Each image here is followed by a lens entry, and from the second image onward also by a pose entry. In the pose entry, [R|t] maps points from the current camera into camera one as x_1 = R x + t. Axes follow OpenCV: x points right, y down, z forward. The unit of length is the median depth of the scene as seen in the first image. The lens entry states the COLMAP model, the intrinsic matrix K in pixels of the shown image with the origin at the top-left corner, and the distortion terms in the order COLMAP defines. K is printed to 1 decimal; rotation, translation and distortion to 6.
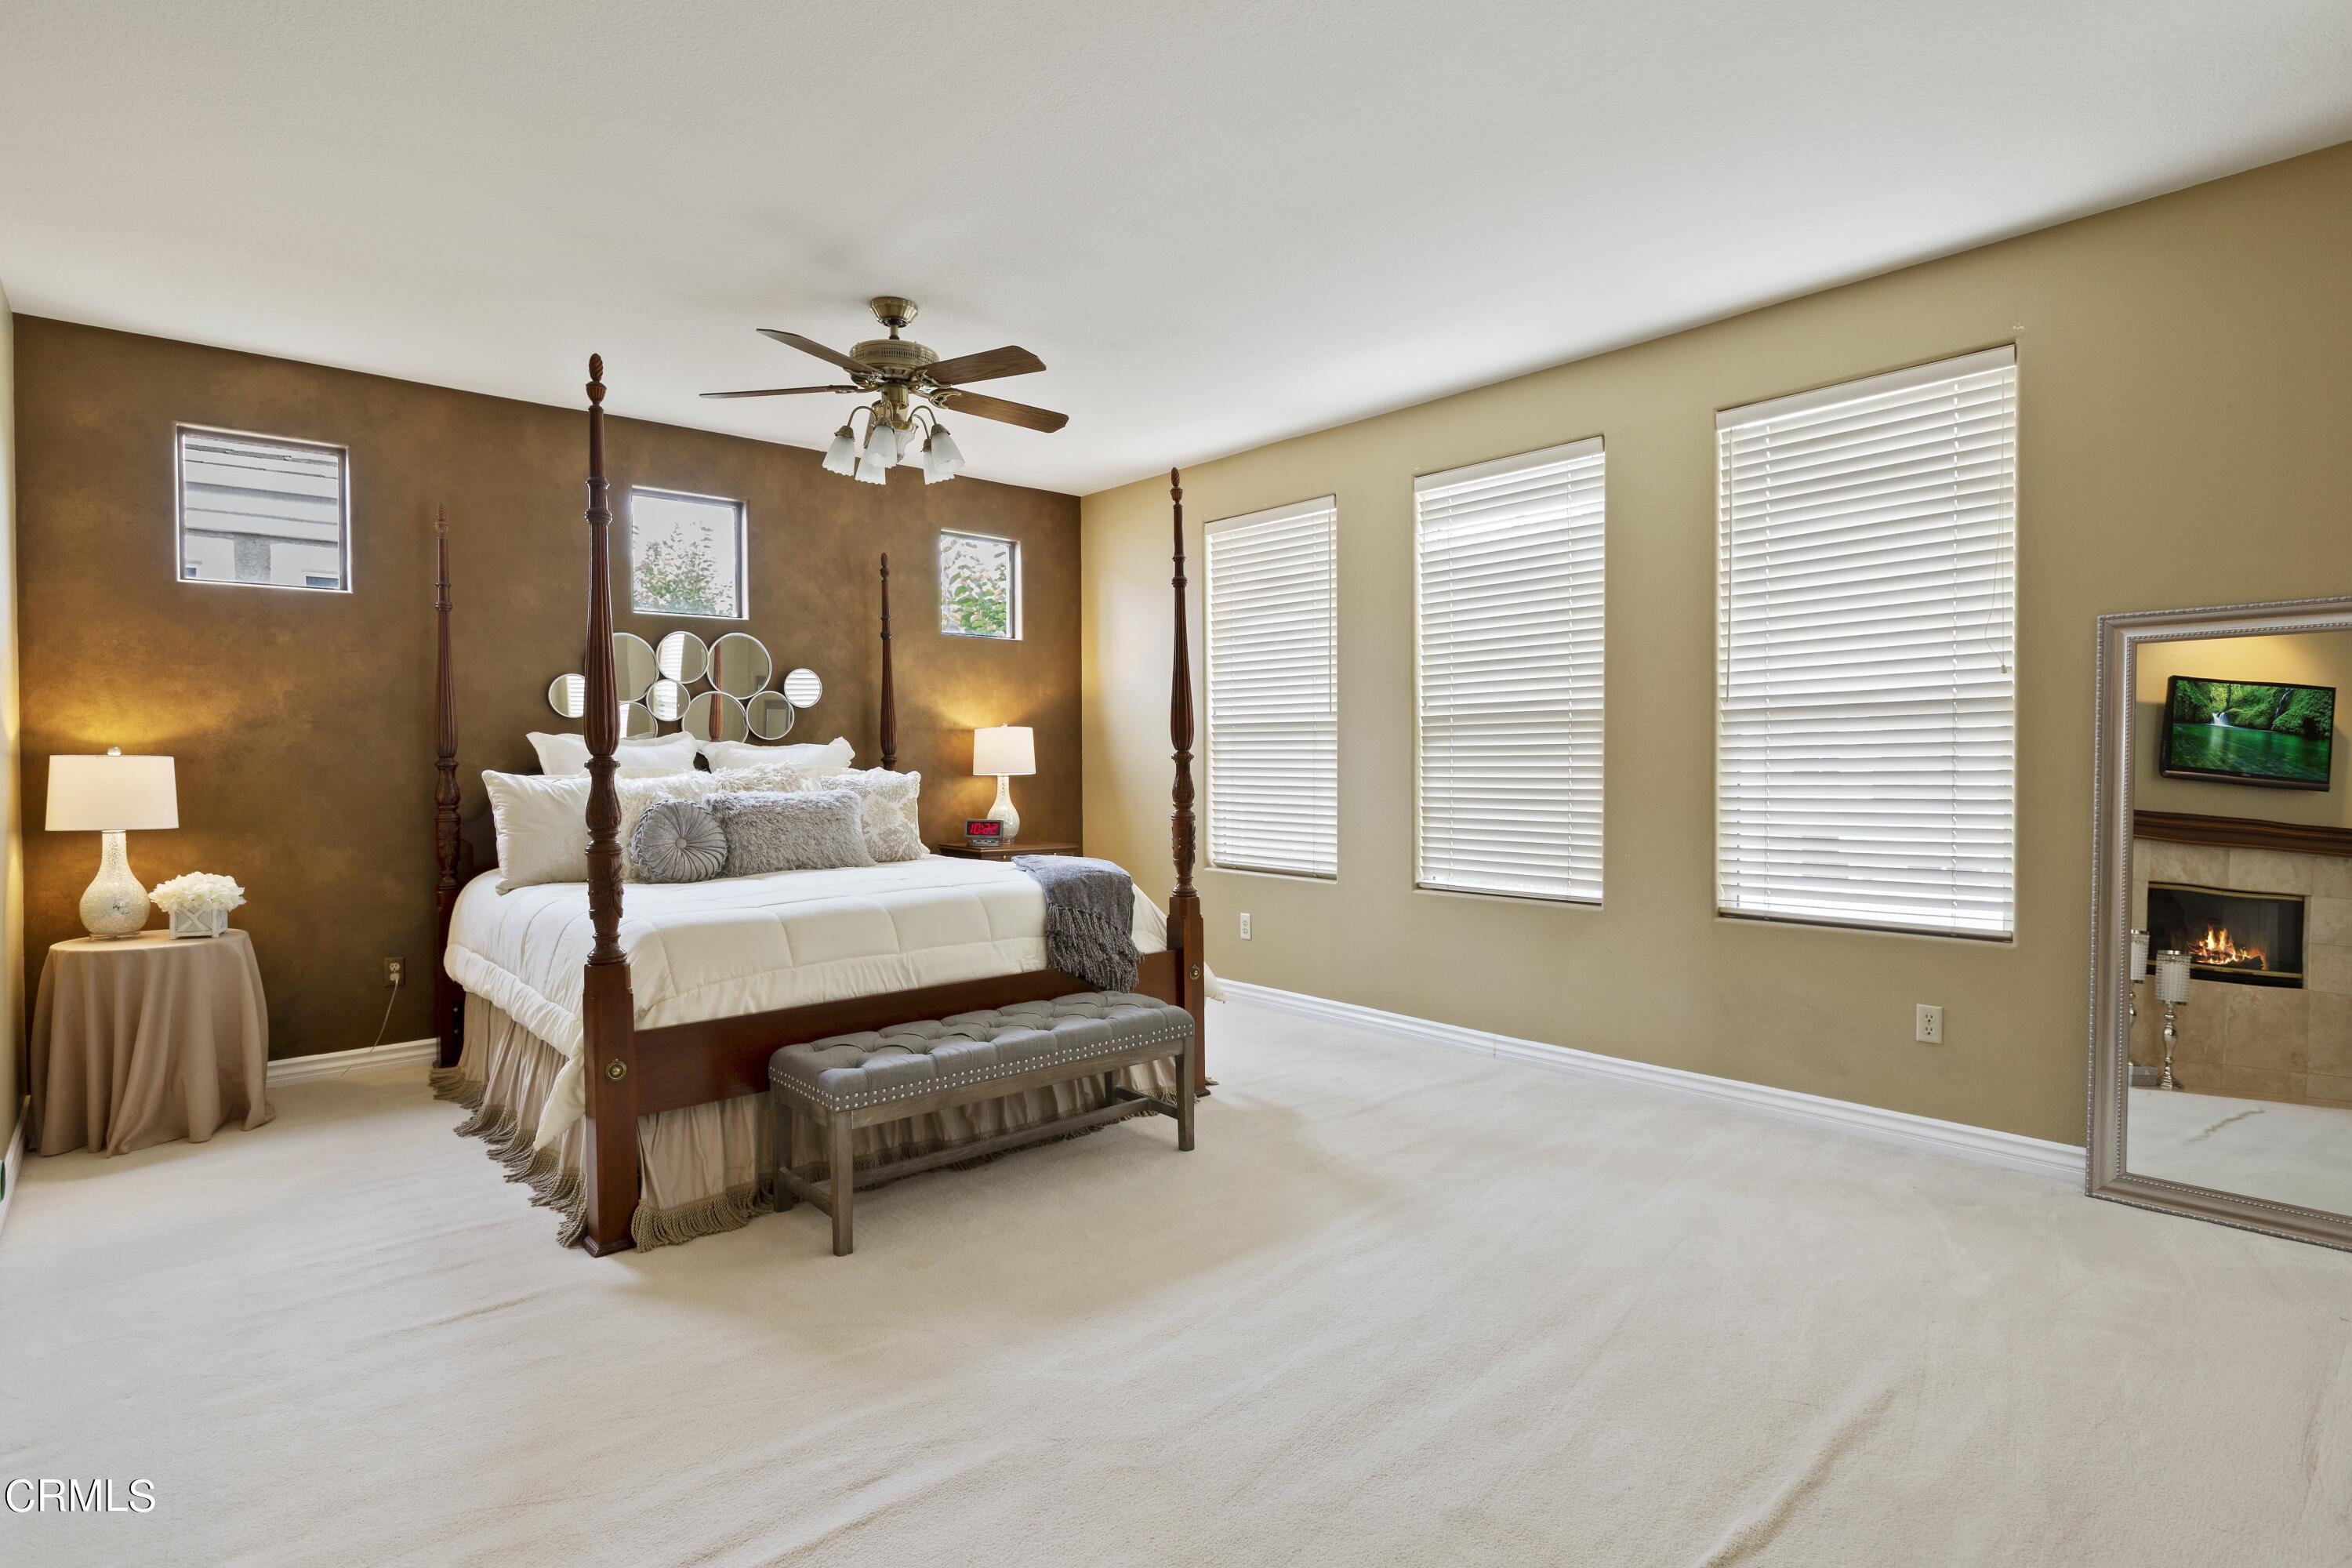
lens RADIAL K [[1161.0, 0, 1167.6], [0, 1161.0, 789.1], [0, 0, 1]] dist [-0.002780, -0.000333]
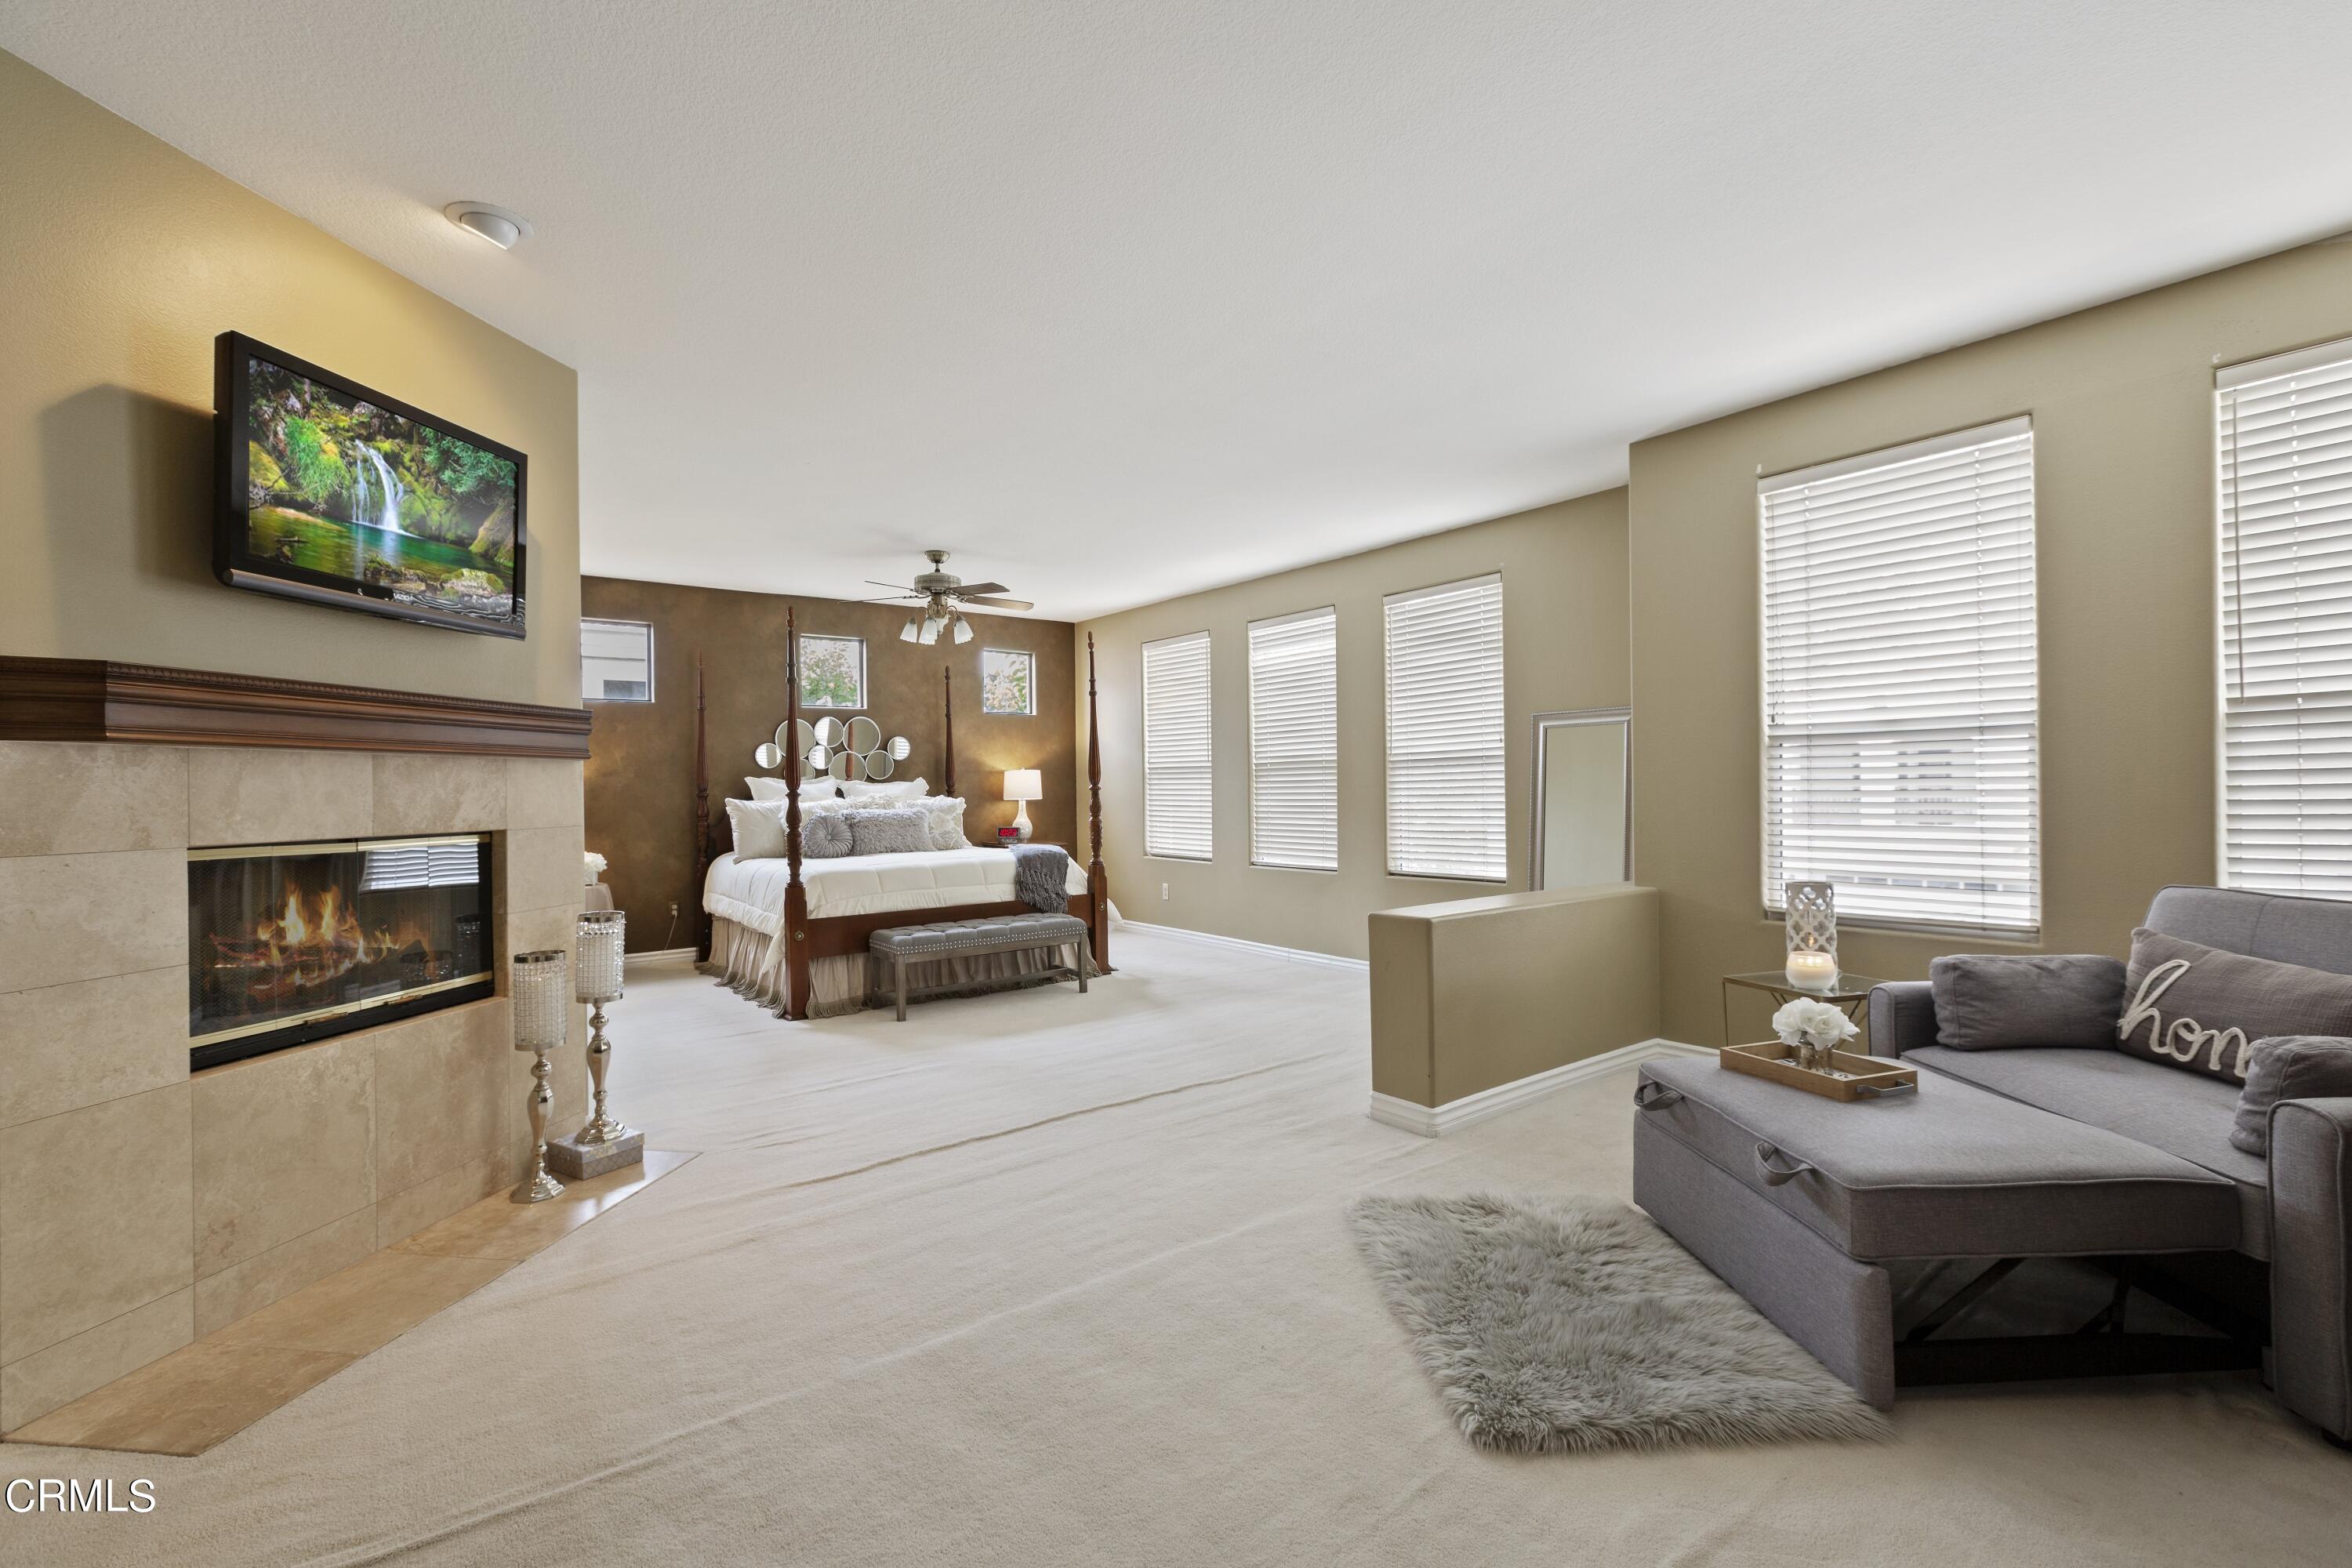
lens RADIAL K [[1036.9, 0, 1173.0], [0, 1036.9, 788.1], [0, 0, 1]] dist [-0.004500, 0.000416]
pose [[0.997261, -0.007004, -0.073632, 0.236889], [0.005154, 0.999667, -0.025287, 0.012765], [0.073785, 0.024838, 0.996965, -0.574135]]
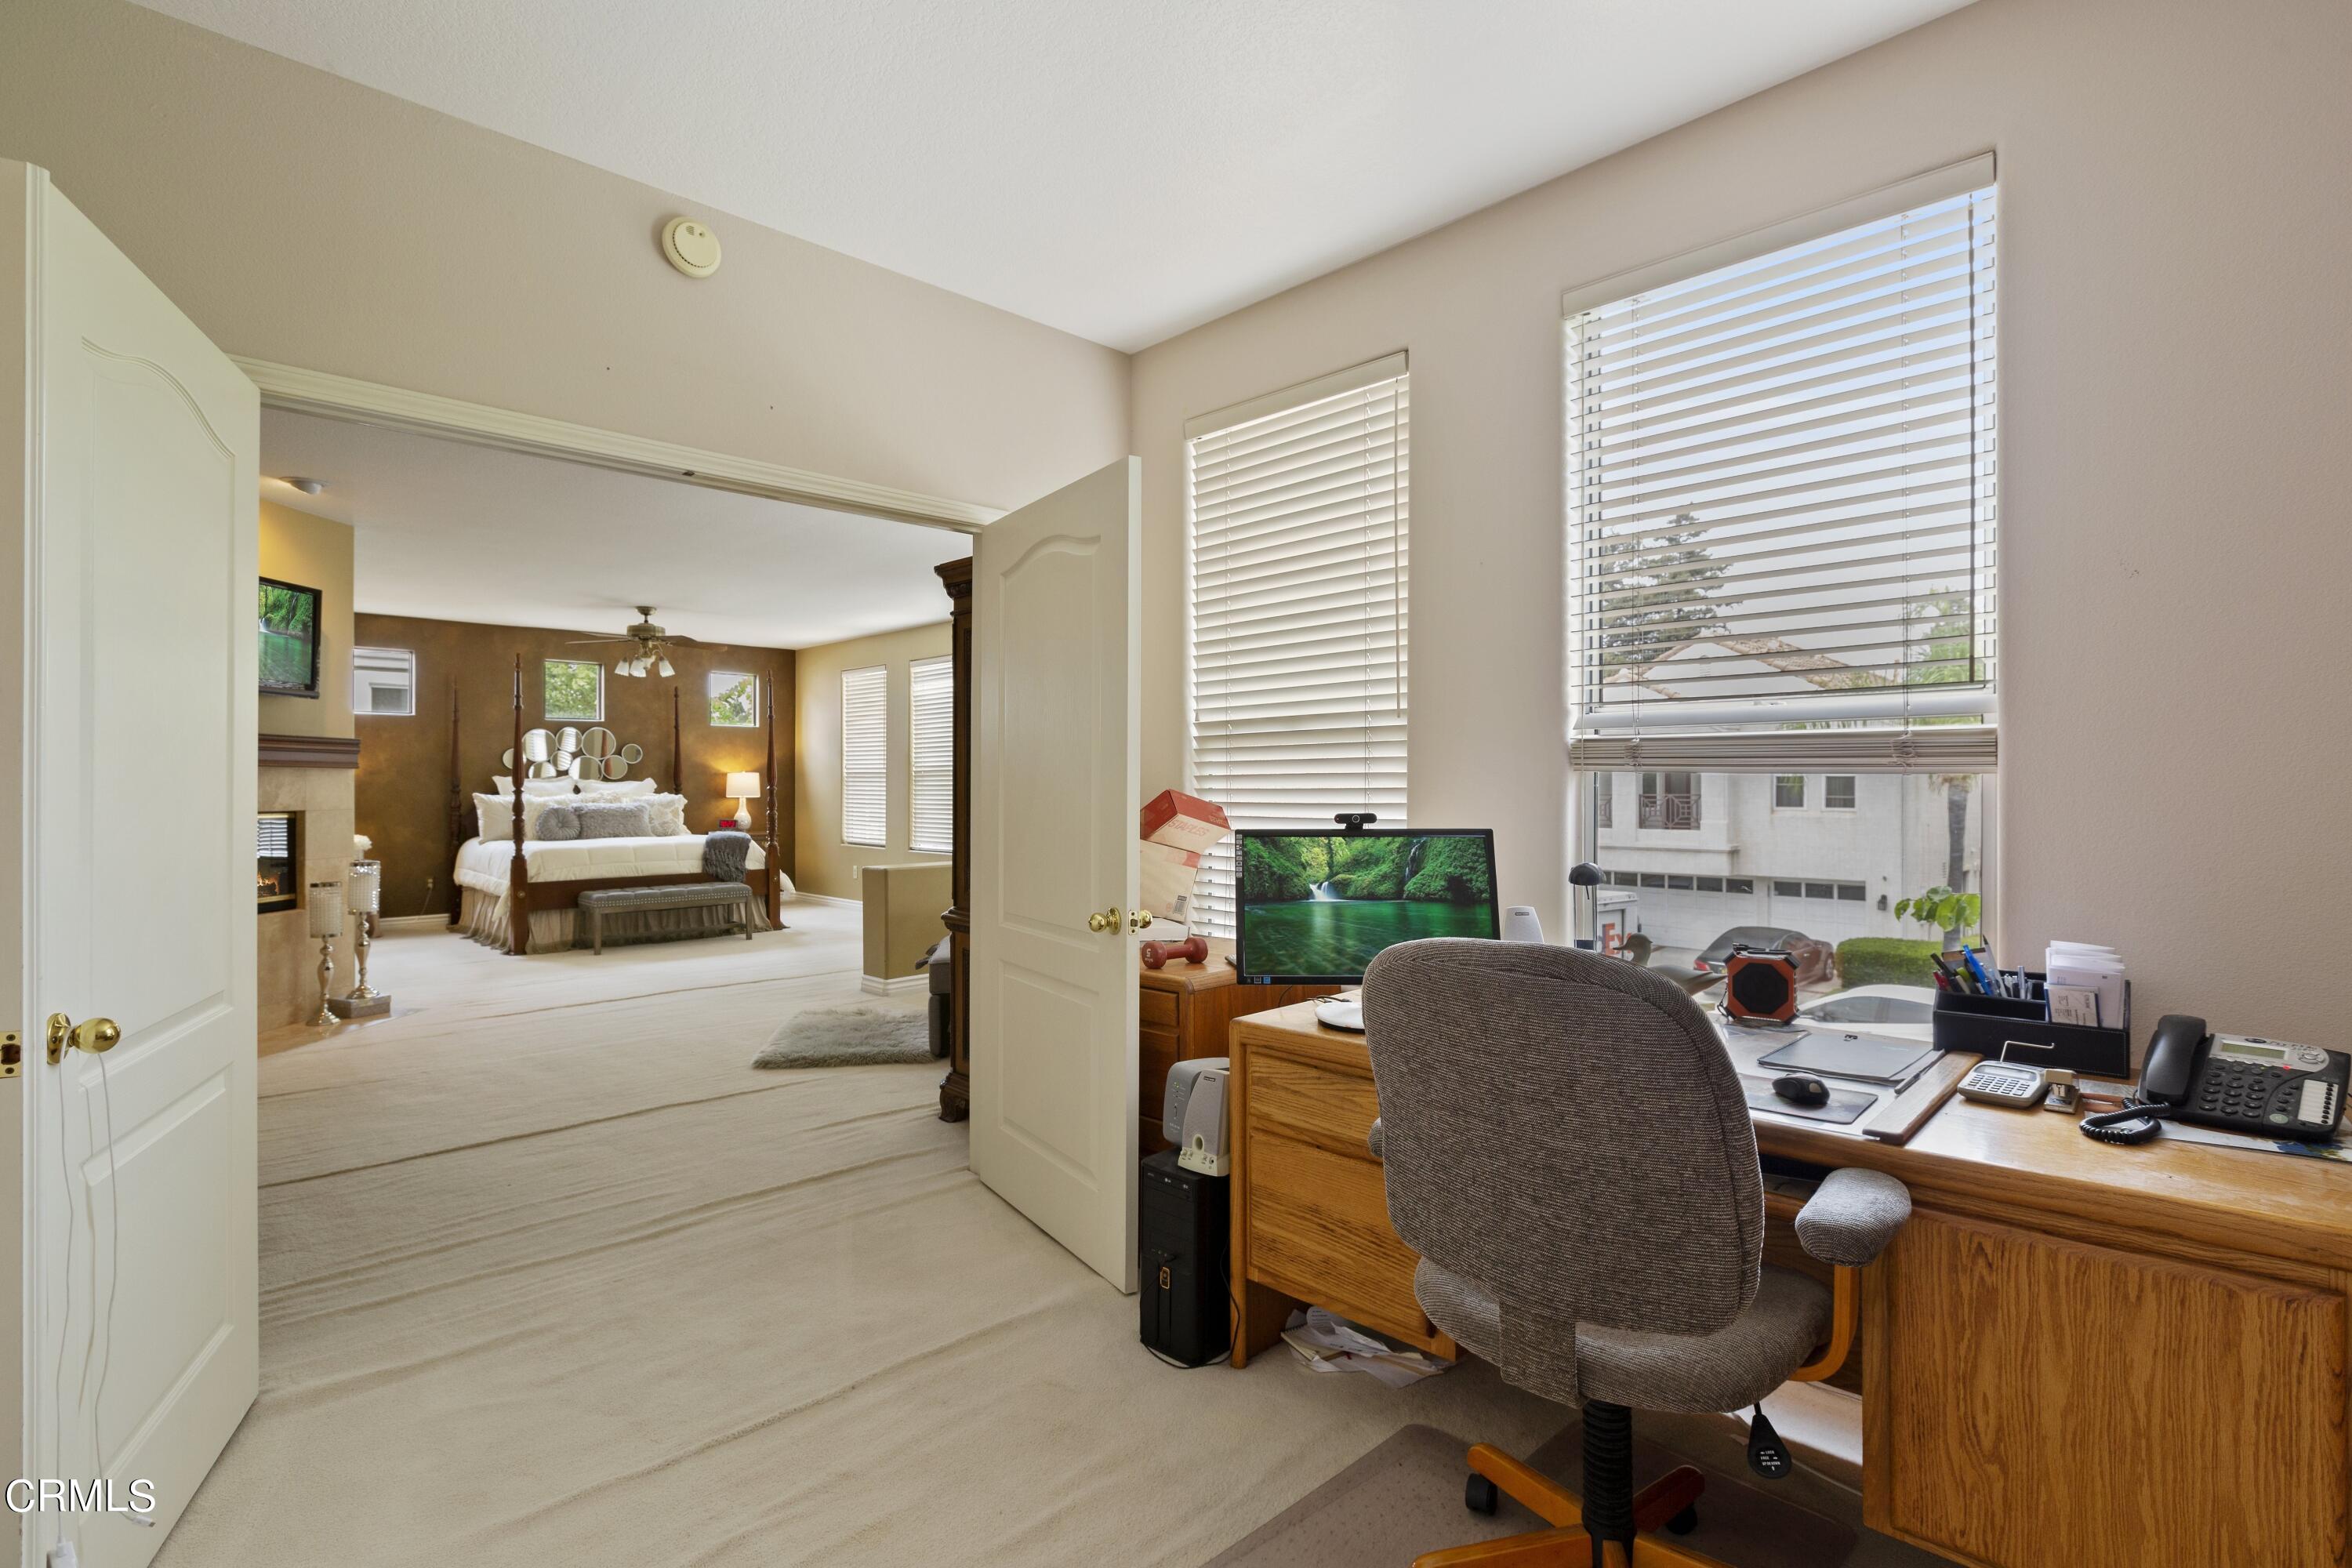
lens RADIAL K [[1148.2, 0, 1194.5], [0, 1148.2, 785.8], [0, 0, 1]] dist [-0.005421, -0.001429]
pose [[0.998969, 0.005246, 0.045095, 0.723909], [-0.004032, 0.999628, -0.026957, 0.024441], [-0.045220, 0.026748, 0.998619, -1.310177]]
